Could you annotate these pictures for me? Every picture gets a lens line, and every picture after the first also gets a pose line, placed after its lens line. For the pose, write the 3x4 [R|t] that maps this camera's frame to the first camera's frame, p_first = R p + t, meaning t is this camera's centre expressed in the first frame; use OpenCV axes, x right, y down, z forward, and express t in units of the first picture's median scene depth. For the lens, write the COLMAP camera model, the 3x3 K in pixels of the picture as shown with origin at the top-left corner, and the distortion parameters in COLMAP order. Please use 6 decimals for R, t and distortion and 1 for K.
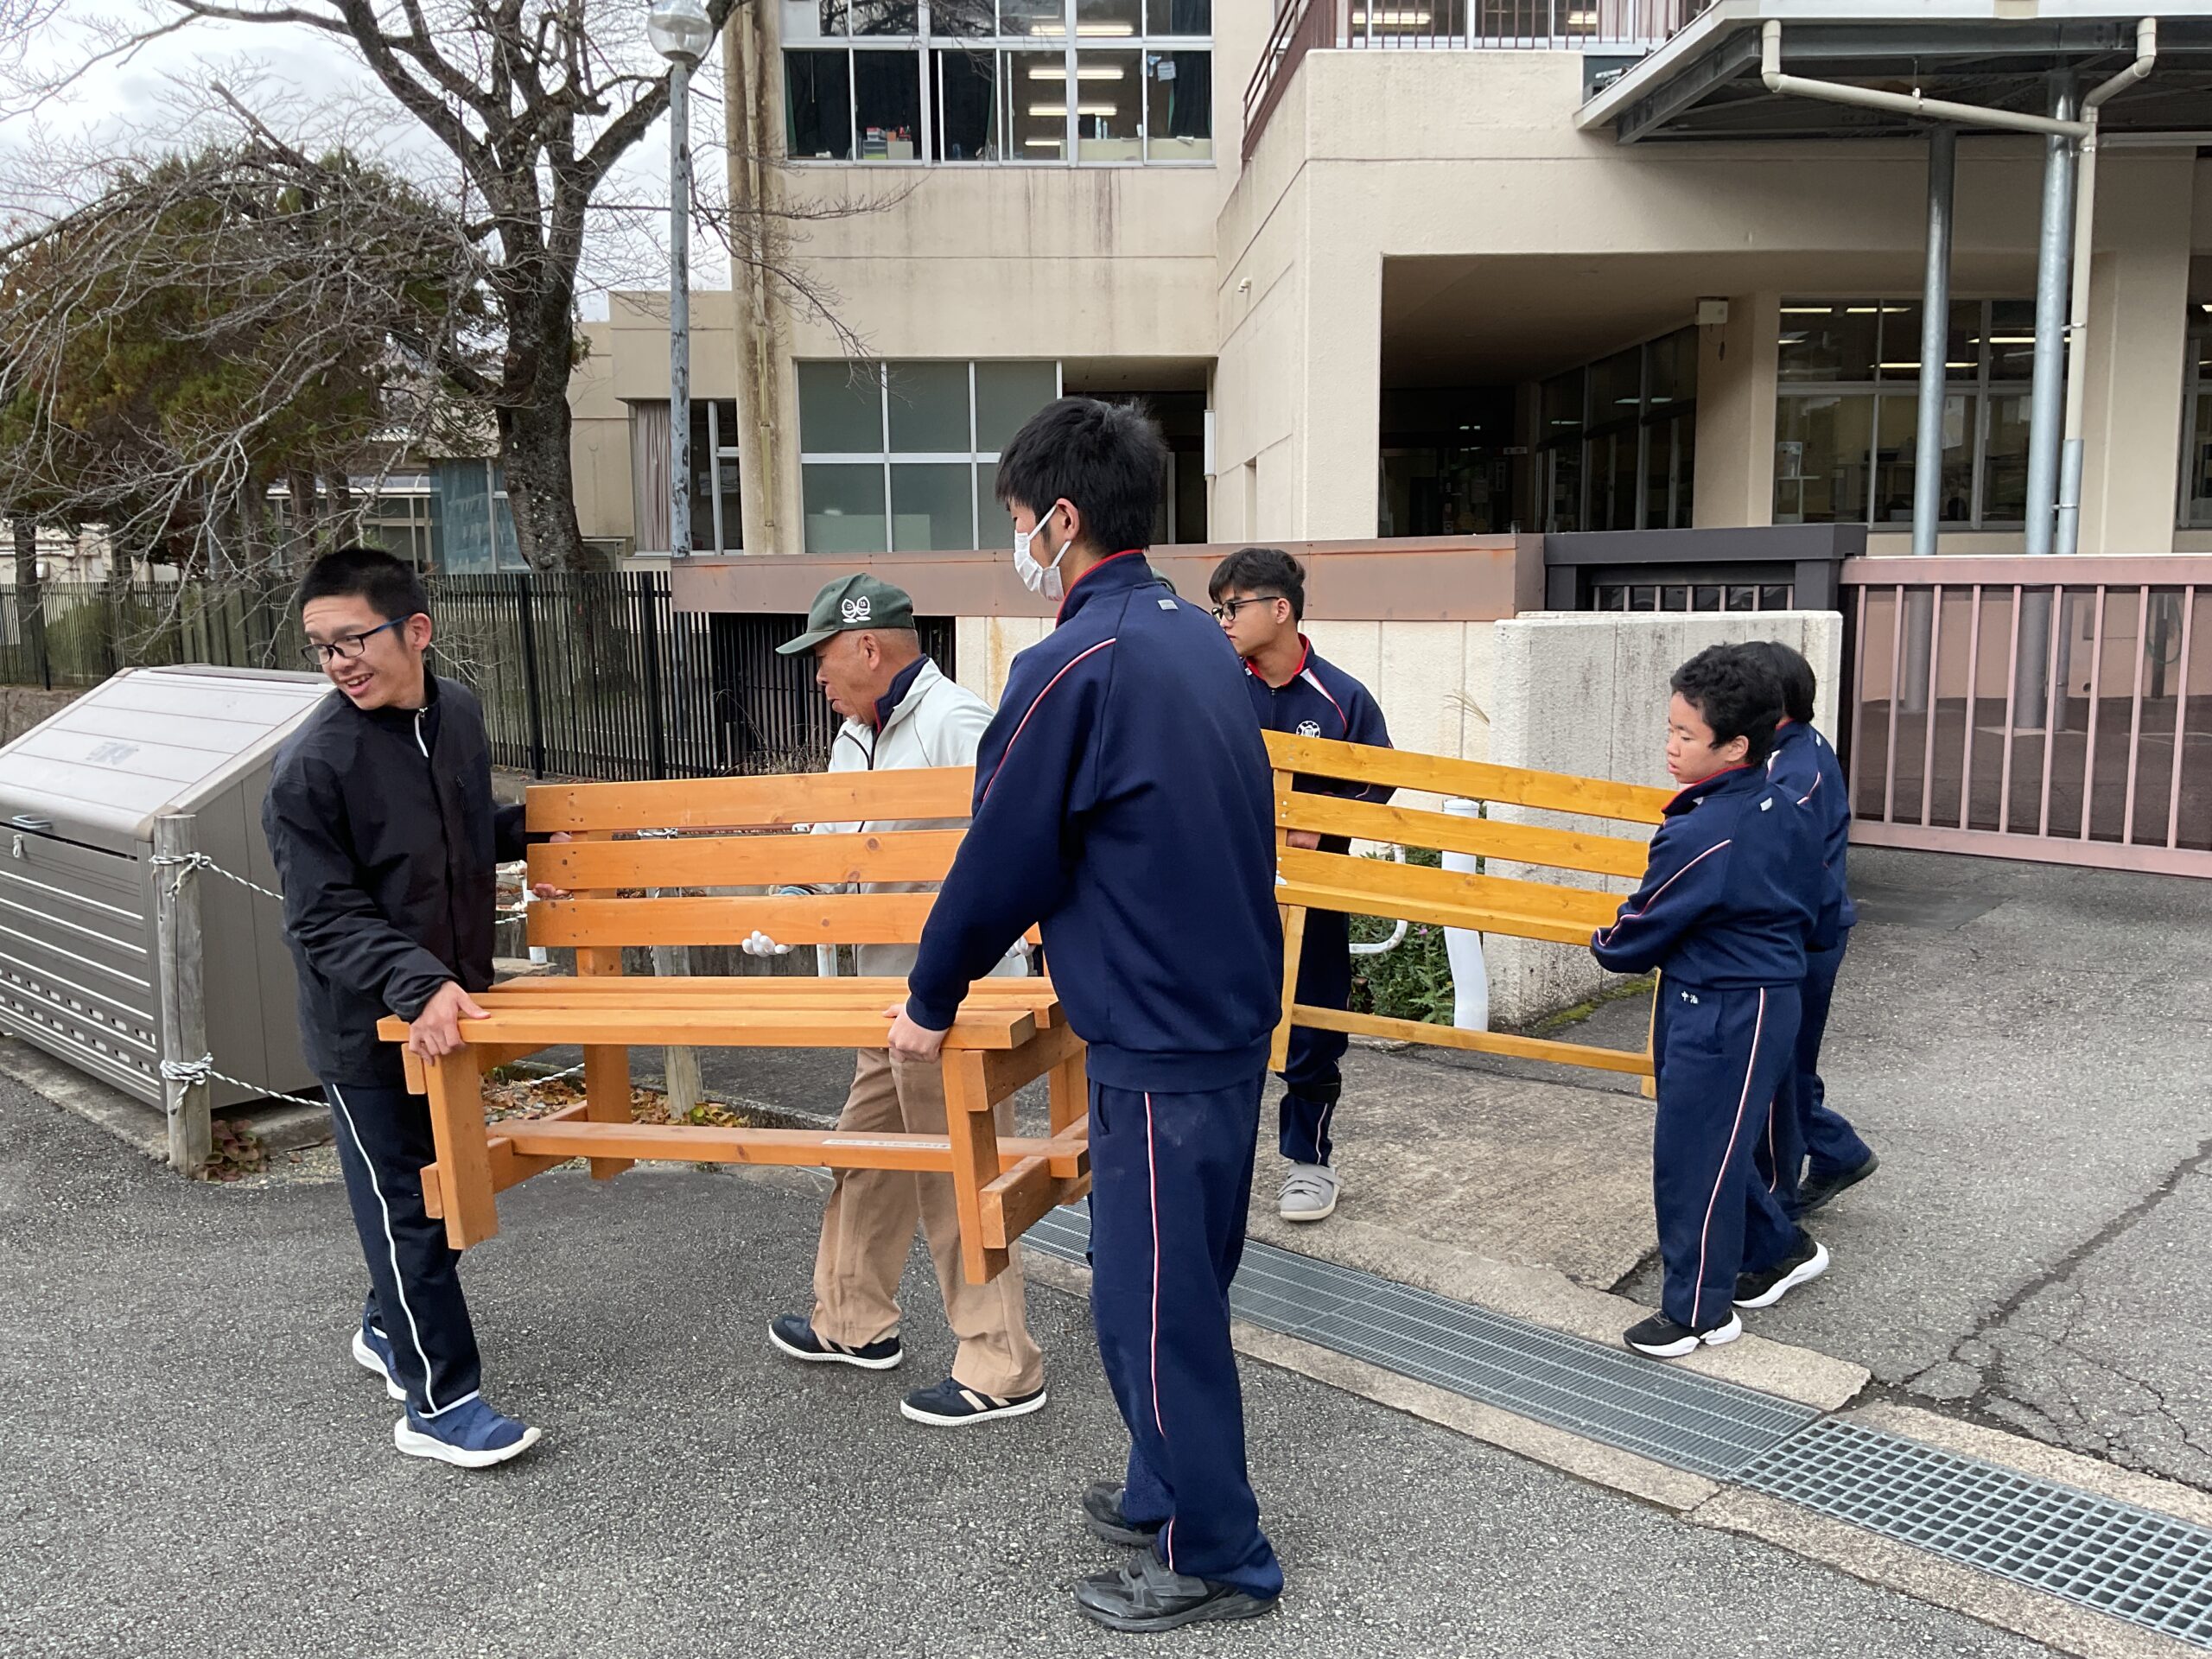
lens RADIAL K [[1865.5, 0, 1106.0], [0, 1865.5, 829.5], [0, 0, 1]] dist [-0.000510, -0.015790]
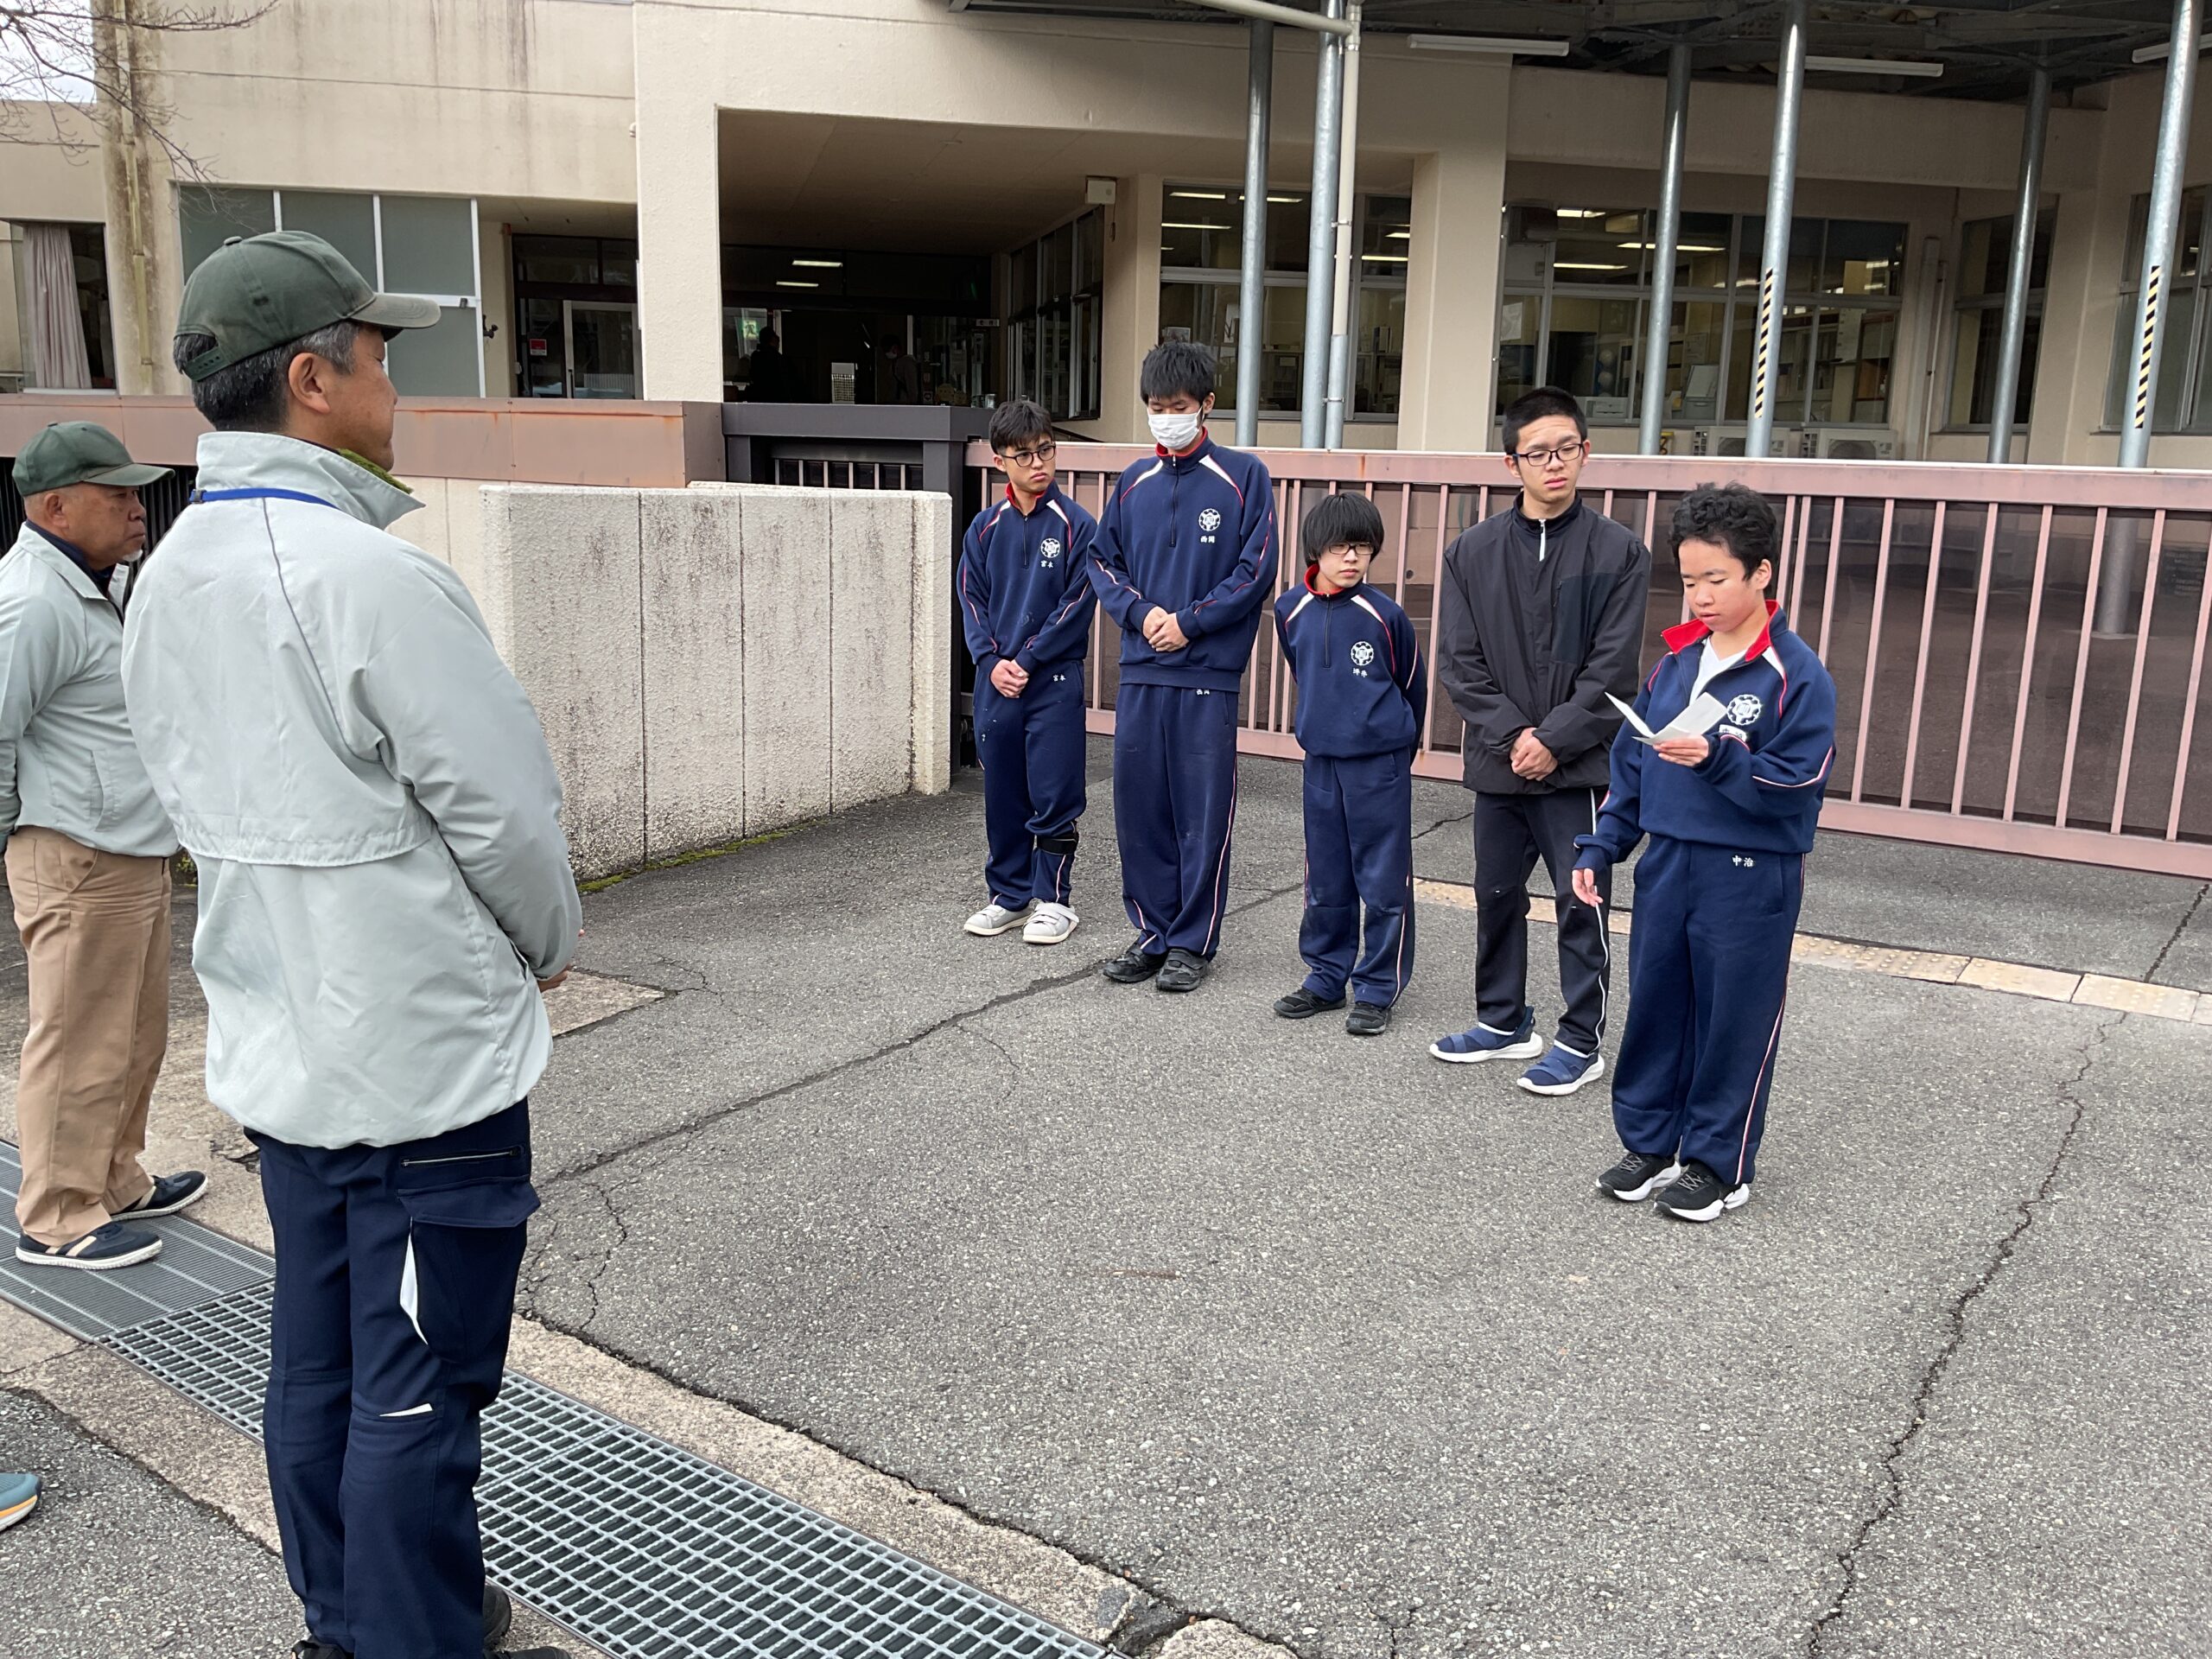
lens RADIAL K [[1844.5, 0, 1112.4], [0, 1844.5, 829.1], [0, 0, 1]] dist [0.118296, -0.238484]
pose [[0.981408, -0.002925, 0.191910, 0.177360], [-0.010291, 0.997644, 0.067833, -0.000970], [-0.191656, -0.068547, 0.979065, -0.021451]]
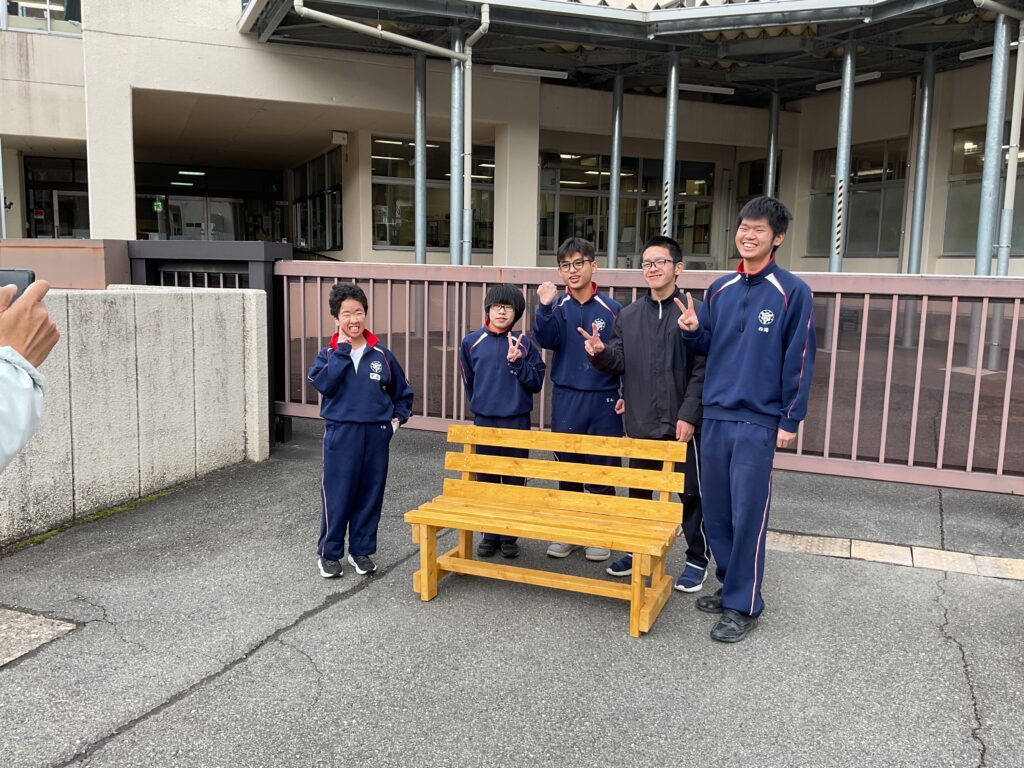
lens RADIAL K [[853.9, 0, 514.9], [0, 853.9, 383.8], [0, 0, 1]] dist [0.118296, -0.238484]
pose [[0.926318, -0.019597, 0.376232, 0.187884], [0.019529, 0.999801, 0.003996, -0.014848], [-0.376236, 0.003646, 0.926517, 0.081563]]
